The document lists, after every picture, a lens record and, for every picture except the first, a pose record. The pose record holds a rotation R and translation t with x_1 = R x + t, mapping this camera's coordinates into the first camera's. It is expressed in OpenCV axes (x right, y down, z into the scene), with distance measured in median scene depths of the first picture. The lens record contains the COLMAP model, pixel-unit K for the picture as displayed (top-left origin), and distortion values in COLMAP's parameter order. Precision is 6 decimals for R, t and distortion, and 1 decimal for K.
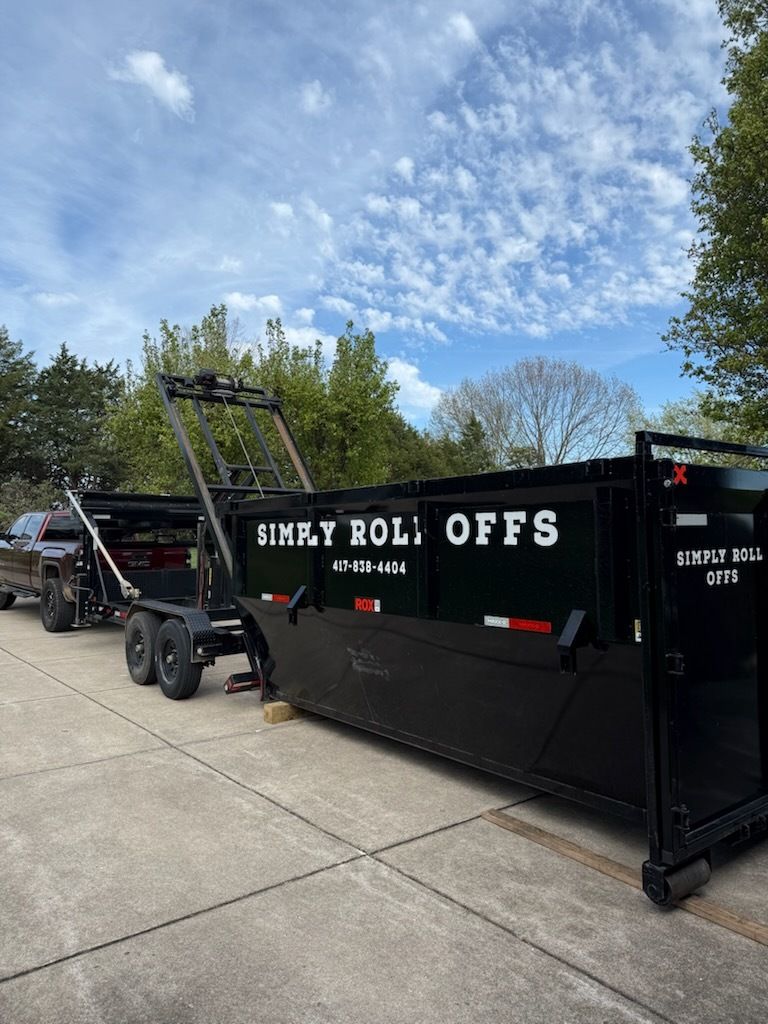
lens RADIAL K [[713.8, 0, 382.5], [0, 713.8, 524.3], [0, 0, 1]] dist [0.056997, -0.001498]
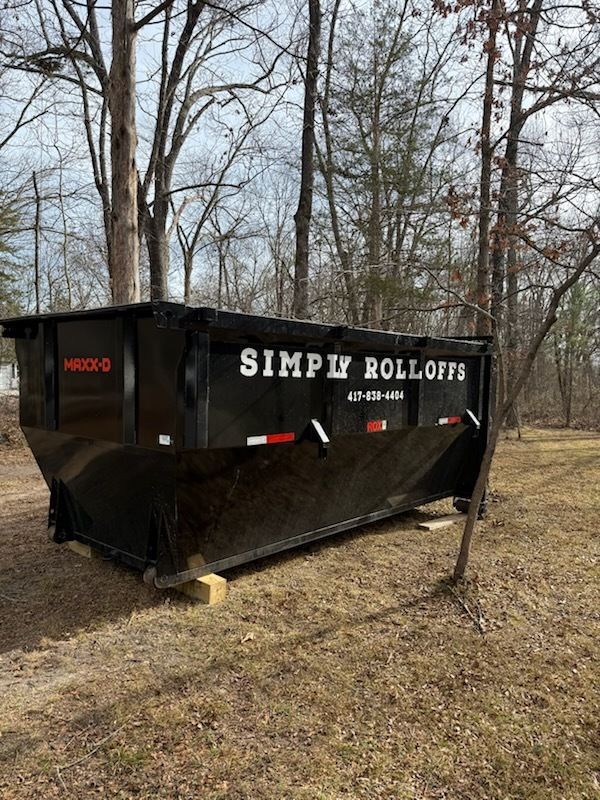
lens RADIAL K [[554.3, 0, 301.8], [0, 554.3, 423.7], [0, 0, 1]] dist [0.133102, -0.000524]
pose [[-0.183233, -0.066625, 0.980809, -0.958522], [-0.032186, 0.997573, 0.061751, 0.051806], [-0.982543, -0.020253, -0.184932, 1.302840]]
